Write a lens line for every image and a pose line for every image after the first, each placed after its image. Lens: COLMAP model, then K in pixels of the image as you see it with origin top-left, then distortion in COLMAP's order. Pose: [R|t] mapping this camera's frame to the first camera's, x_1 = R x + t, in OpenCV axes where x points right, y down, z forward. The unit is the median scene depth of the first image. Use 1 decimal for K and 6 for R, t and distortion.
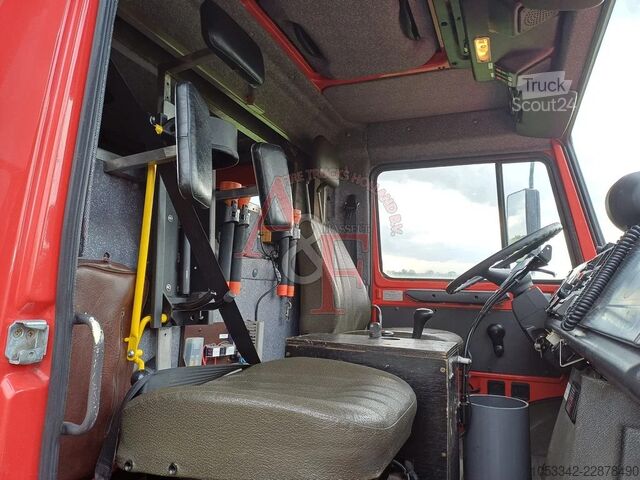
lens RADIAL K [[472.8, 0, 317.9], [0, 472.8, 228.3], [0, 0, 1]] dist [0.097832, -0.123102]
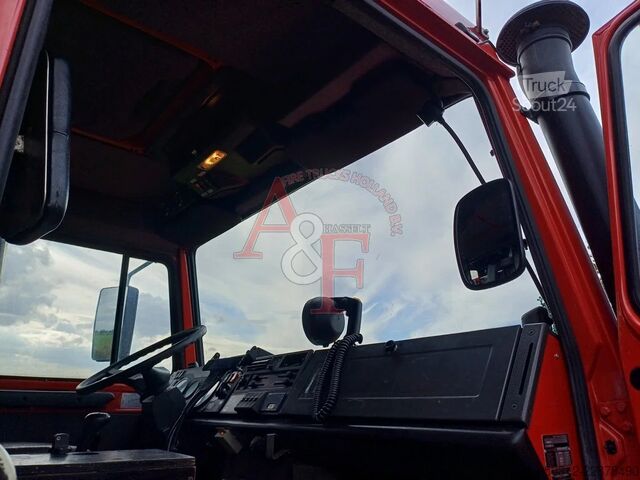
lens RADIAL K [[472.8, 0, 317.9], [0, 472.8, 228.3], [0, 0, 1]] dist [0.097832, -0.123102]
pose [[0.502214, 0.274783, 0.819924, -0.267132], [-0.105065, 0.960535, -0.257553, 0.024947], [-0.858337, 0.043201, 0.511264, 0.161640]]
